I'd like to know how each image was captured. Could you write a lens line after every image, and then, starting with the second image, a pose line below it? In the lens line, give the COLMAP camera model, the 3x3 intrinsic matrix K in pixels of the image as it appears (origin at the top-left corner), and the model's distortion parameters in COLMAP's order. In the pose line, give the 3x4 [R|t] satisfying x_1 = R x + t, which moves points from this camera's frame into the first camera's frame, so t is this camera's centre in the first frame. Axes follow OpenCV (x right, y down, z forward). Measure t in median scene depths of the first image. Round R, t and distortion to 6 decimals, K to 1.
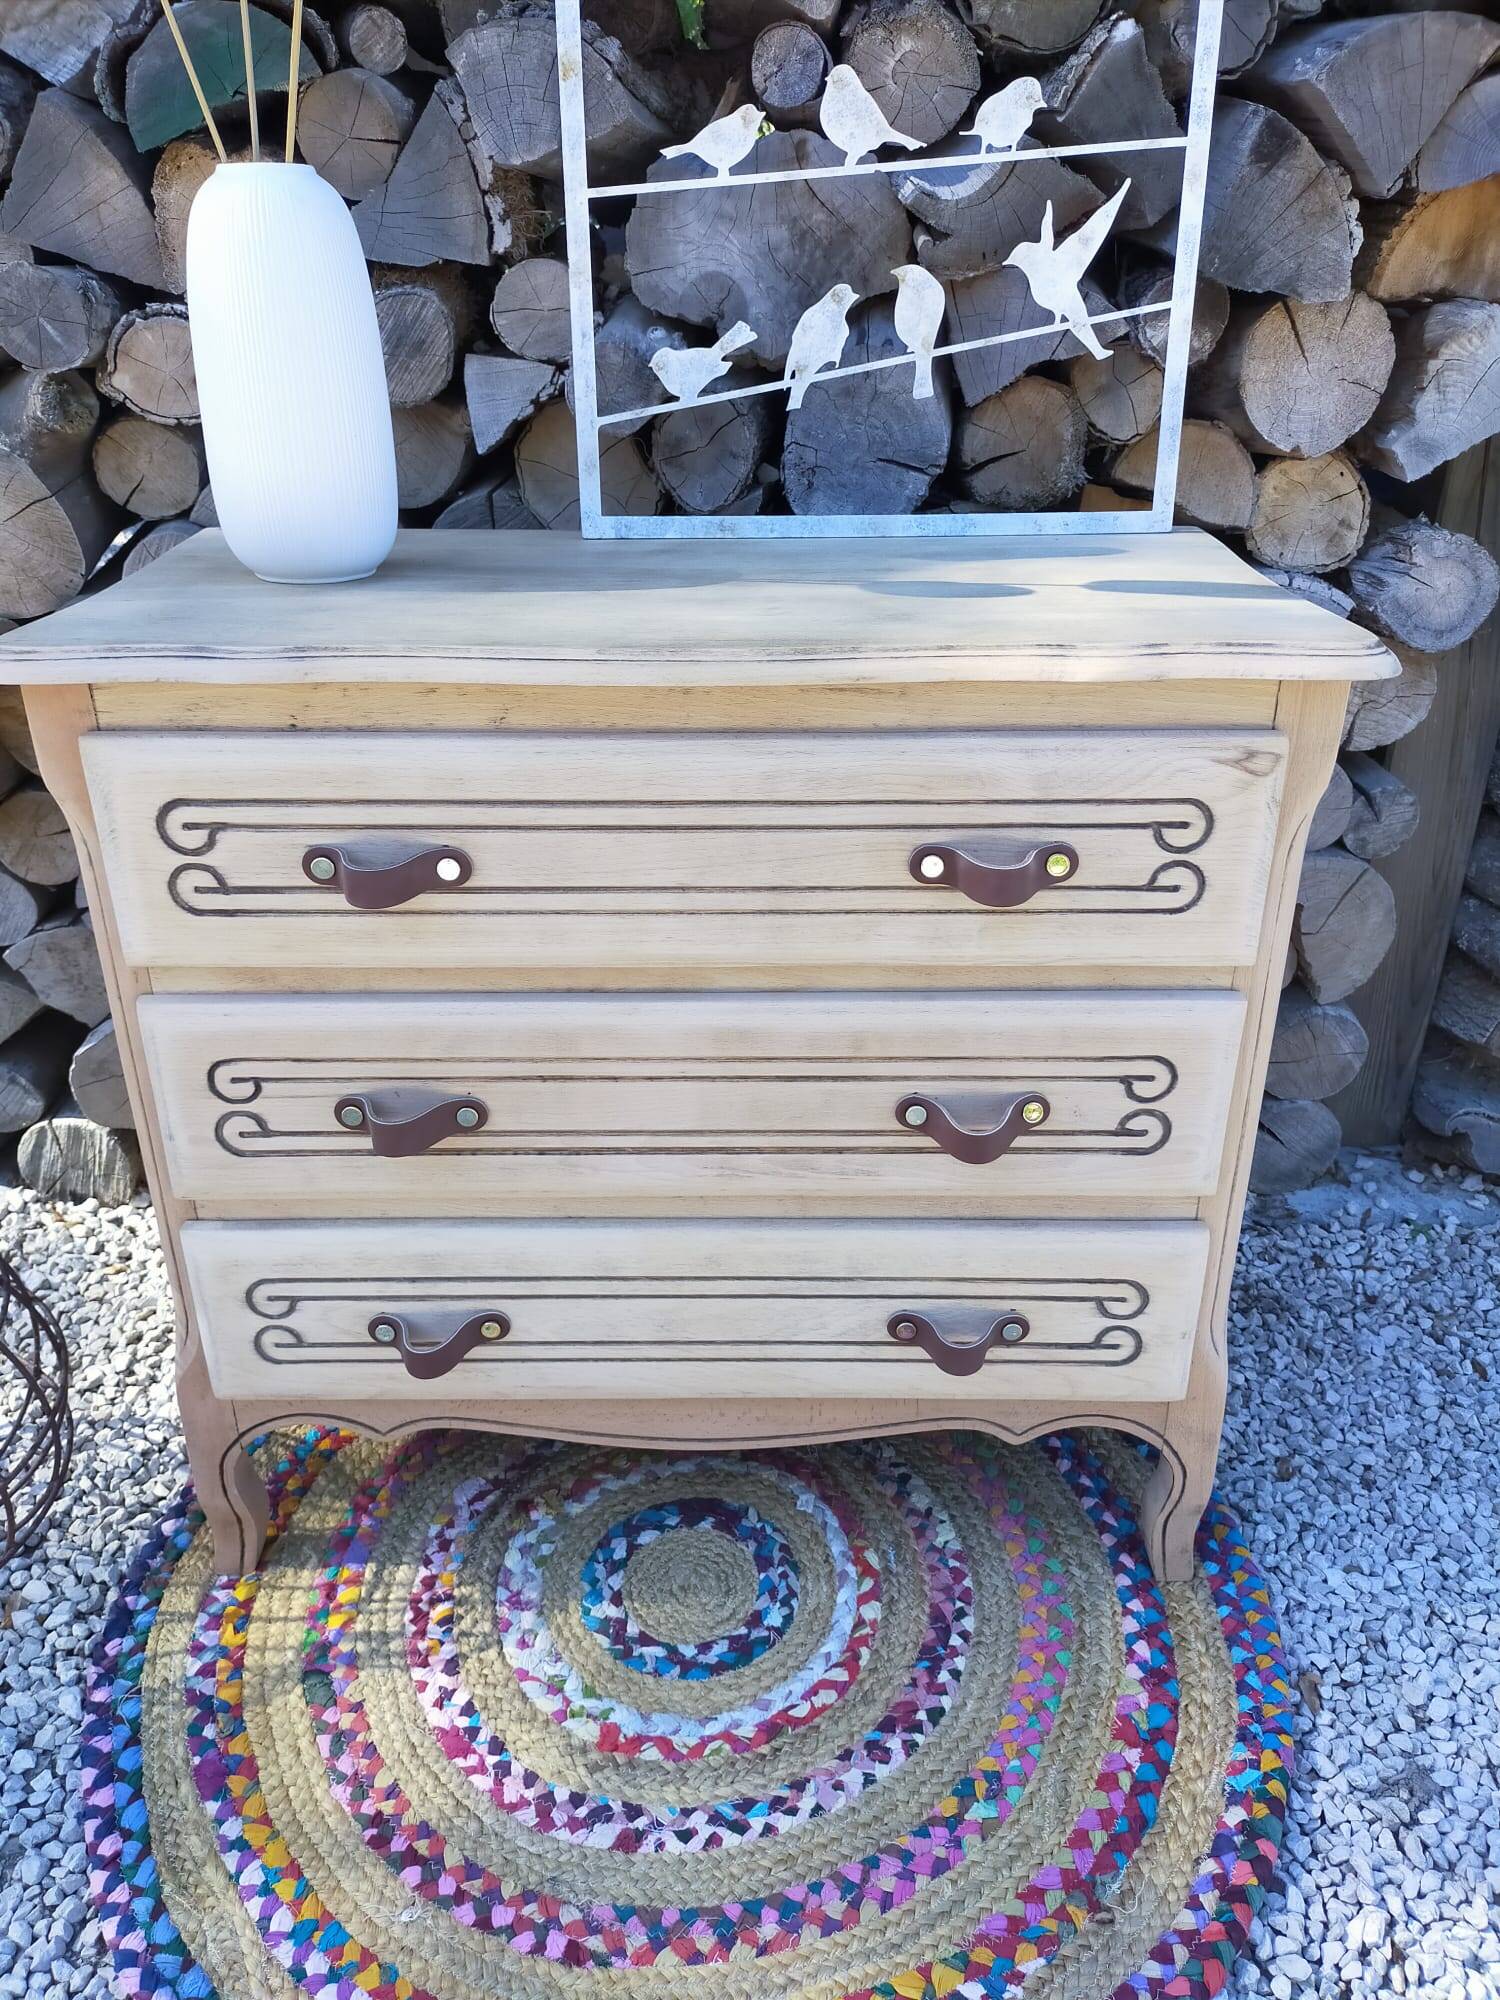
lens RADIAL K [[1523.3, 0, 740.2], [0, 1523.3, 1020.4], [0, 0, 1]] dist [0.013199, -0.024641]
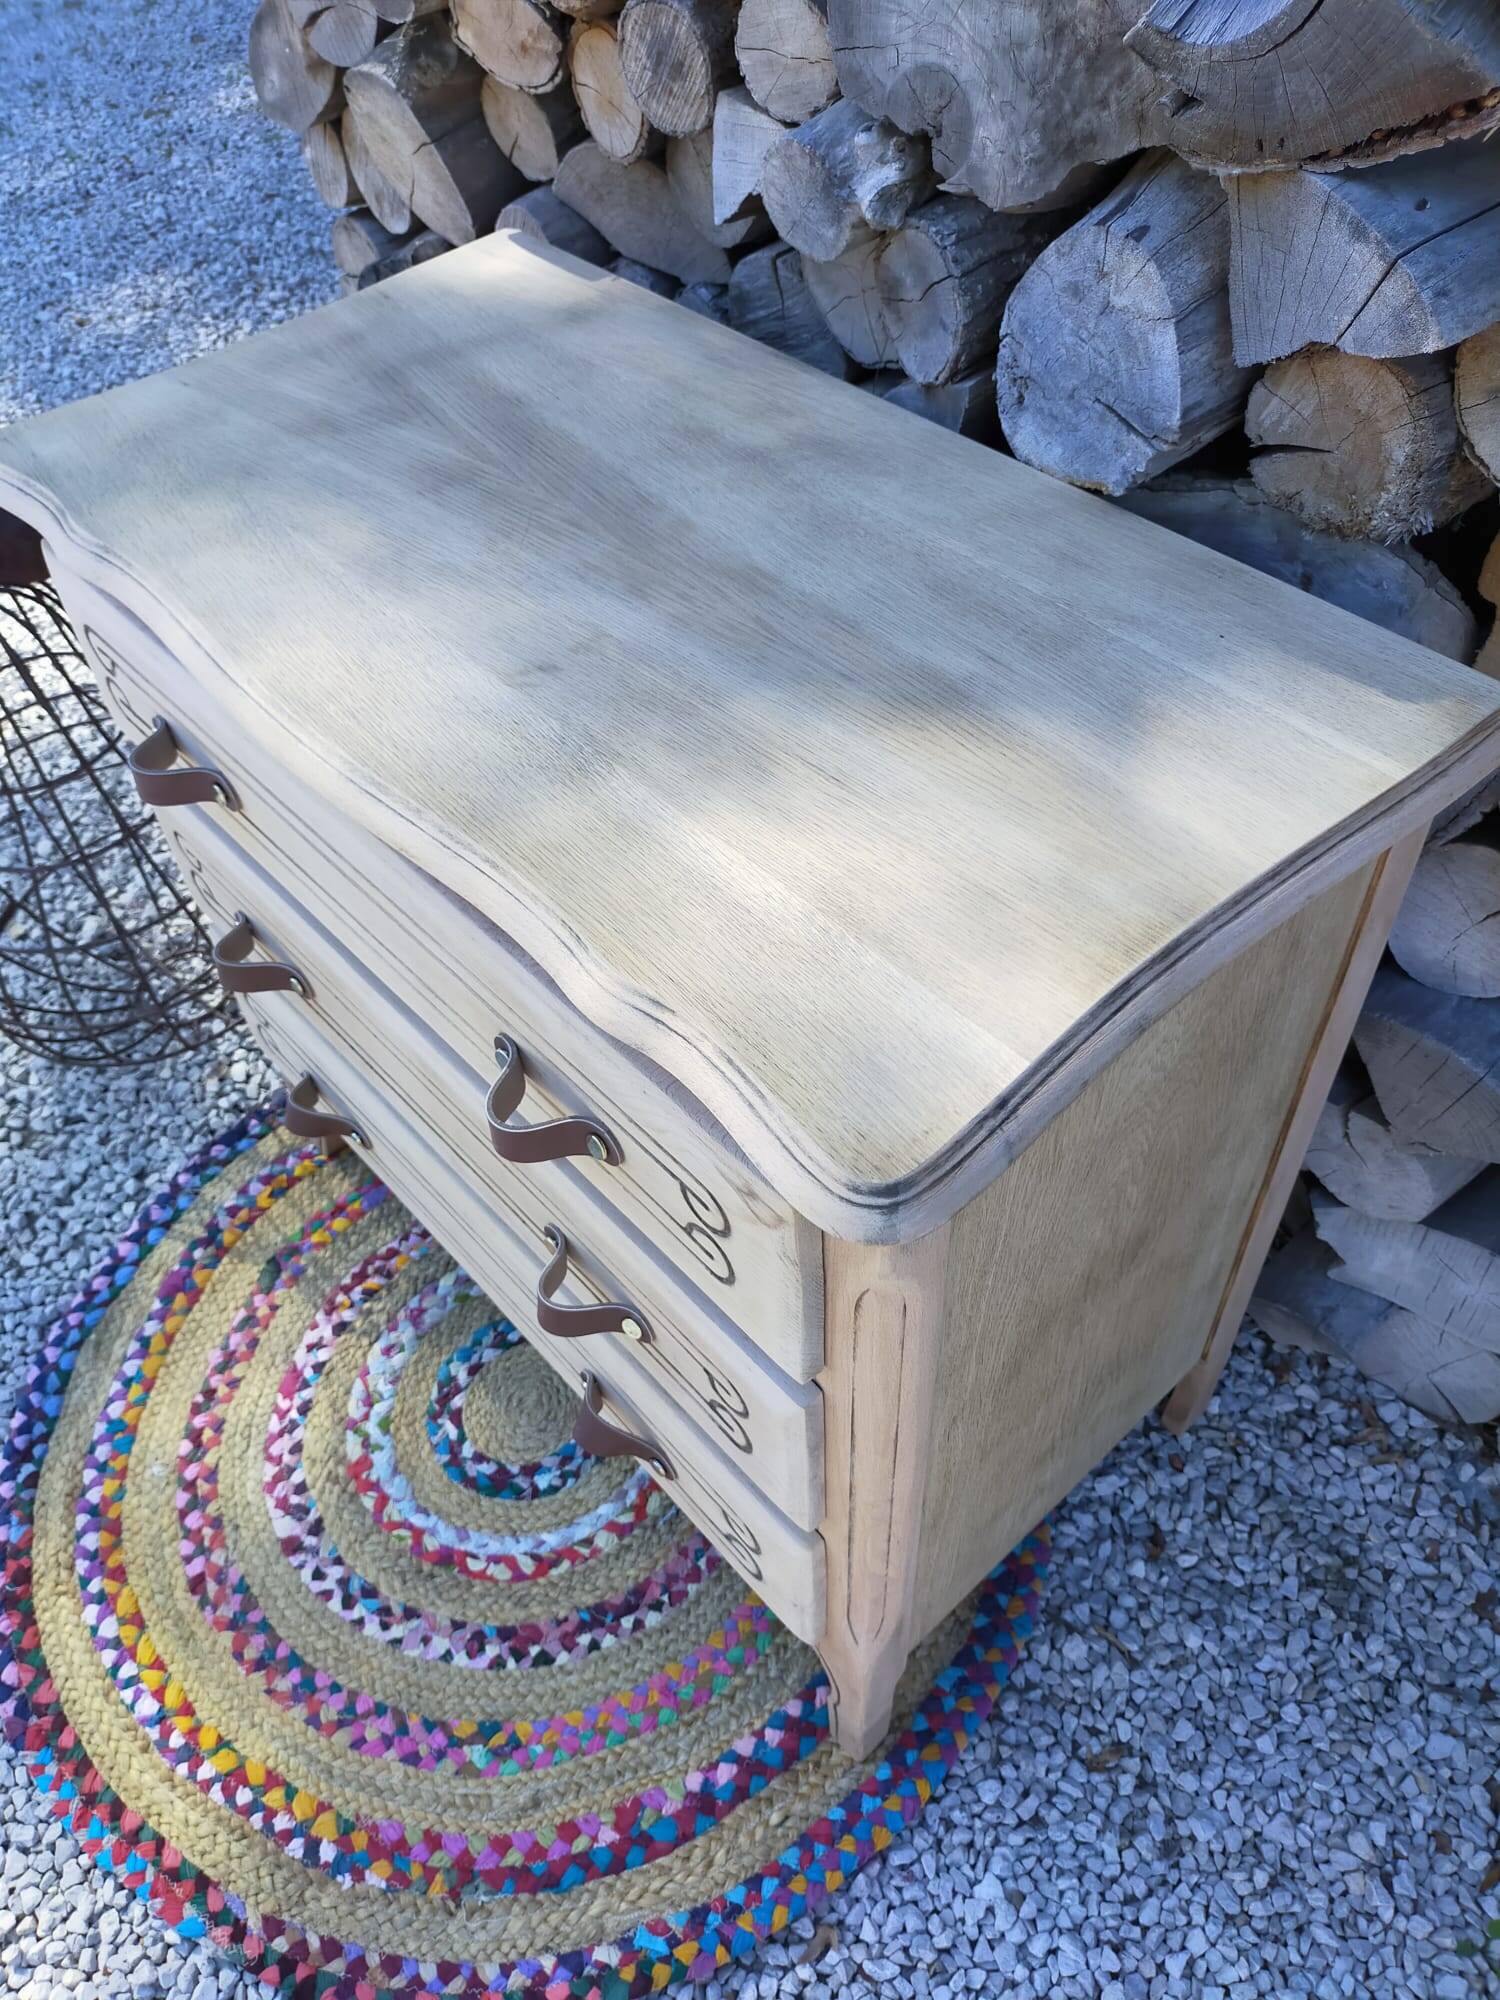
lens RADIAL K [[1523.3, 0, 741.5], [0, 1523.3, 1017.4], [0, 0, 1]] dist [0.013199, -0.024641]
pose [[0.671145, 0.536680, -0.511409, 0.517361], [-0.291363, 0.825303, 0.483717, -0.463669], [0.681669, -0.175638, 0.710267, 0.410166]]
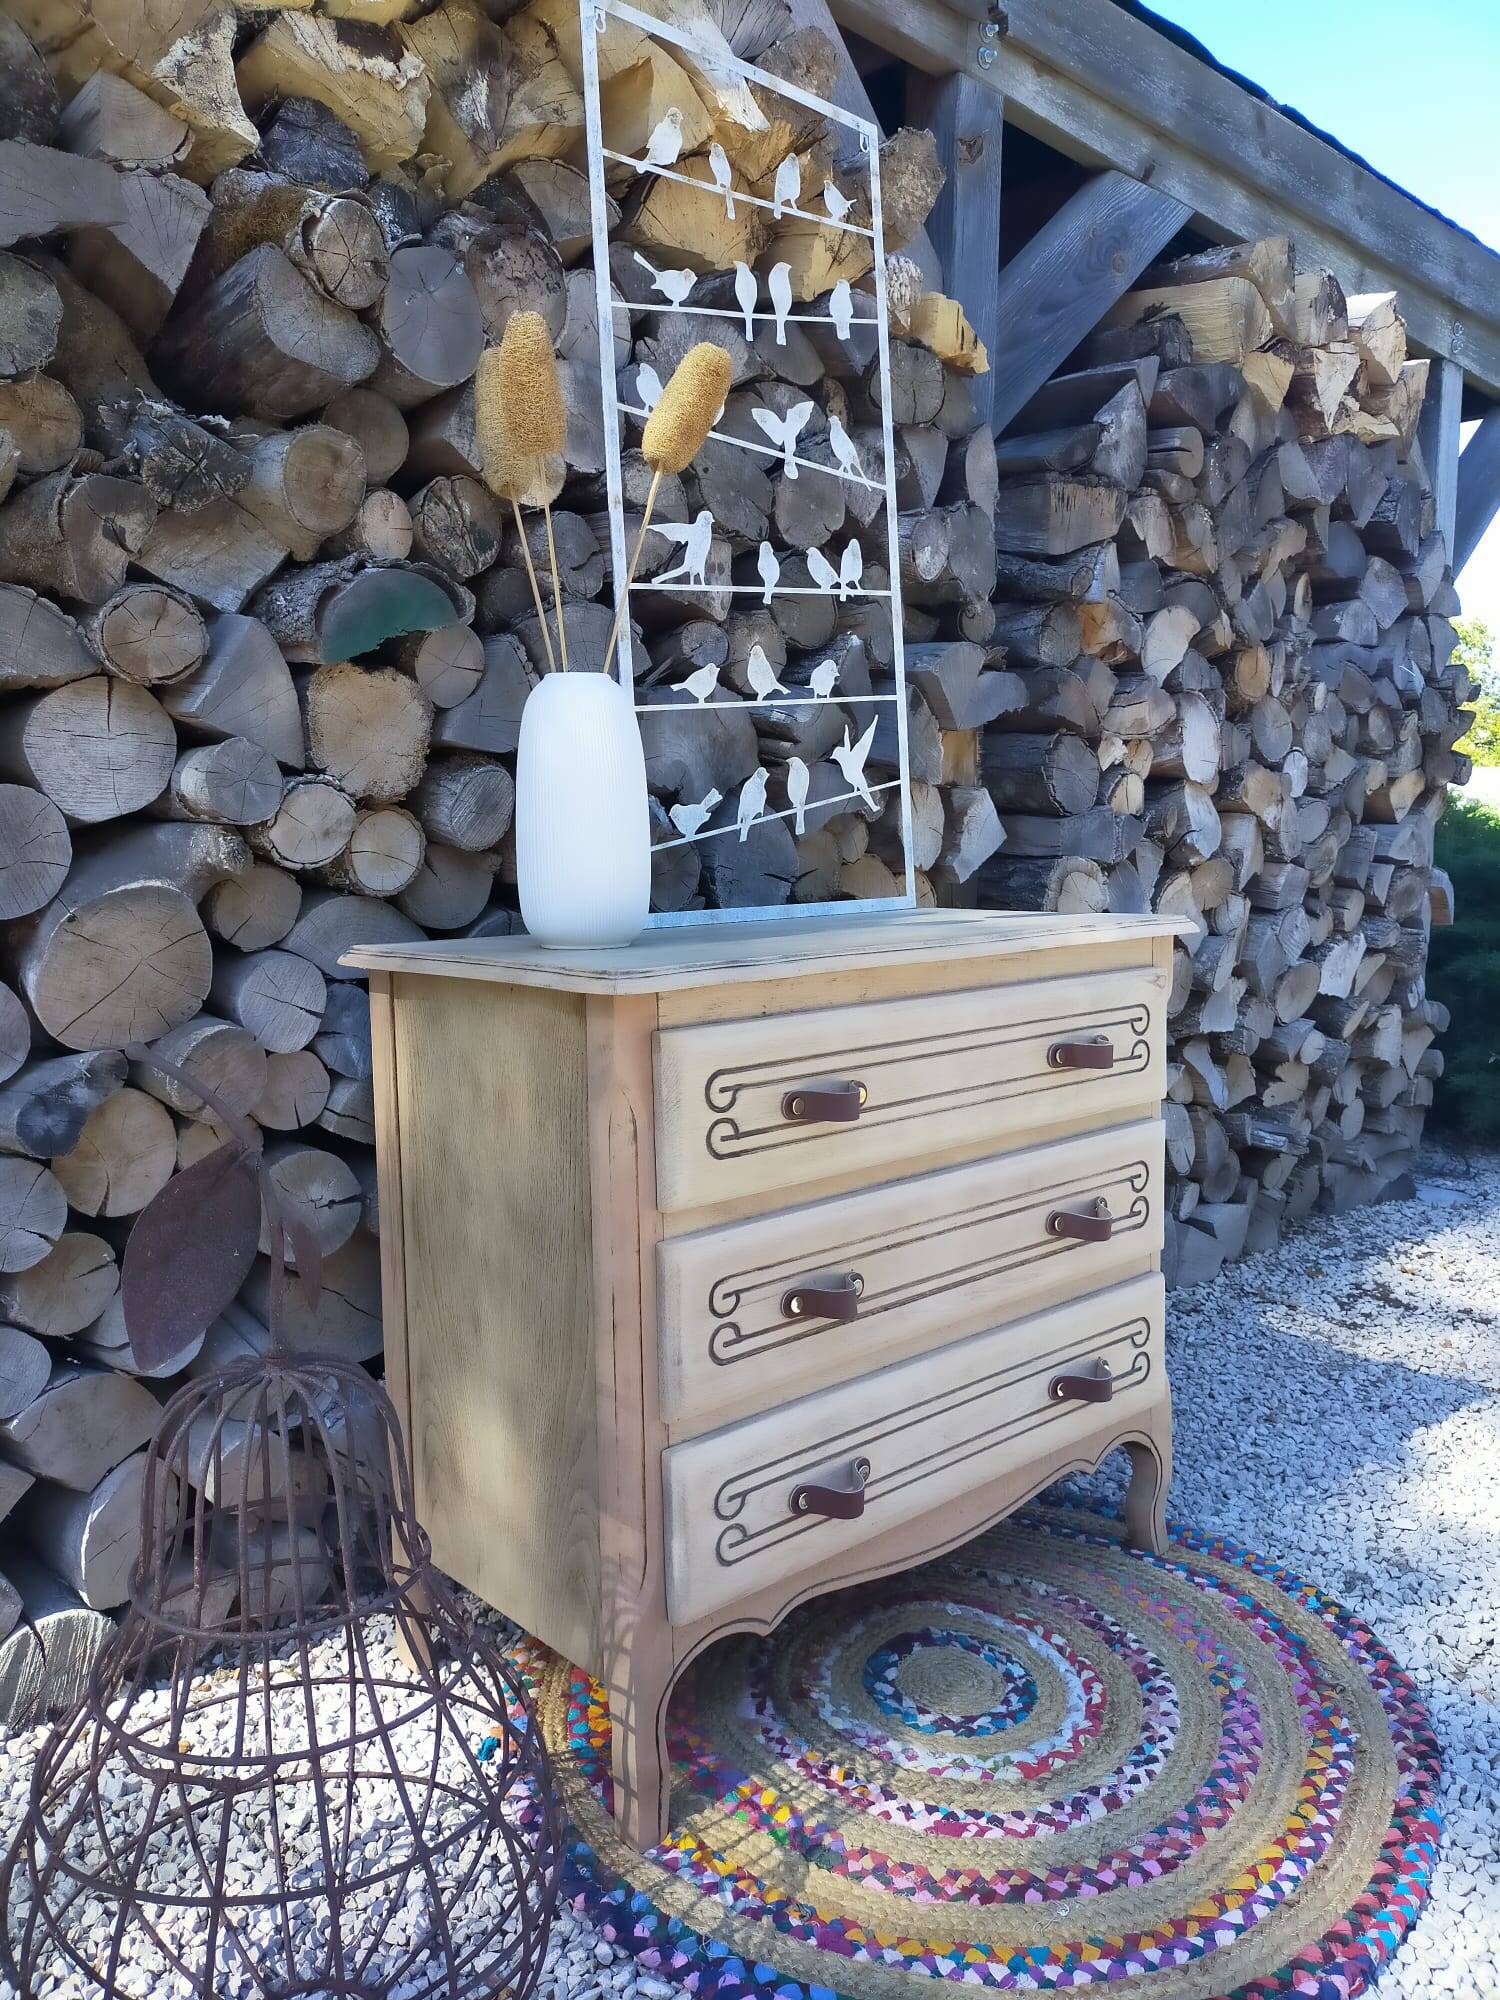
lens RADIAL K [[1501.9, 0, 749.5], [0, 1501.9, 986.5], [0, 0, 1]] dist [0.015908, -0.029204]
pose [[0.742532, -0.078926, 0.665145, -1.010005], [0.313372, 0.918585, -0.240831, 0.097755], [-0.591984, 0.387262, 0.706812, -0.001045]]
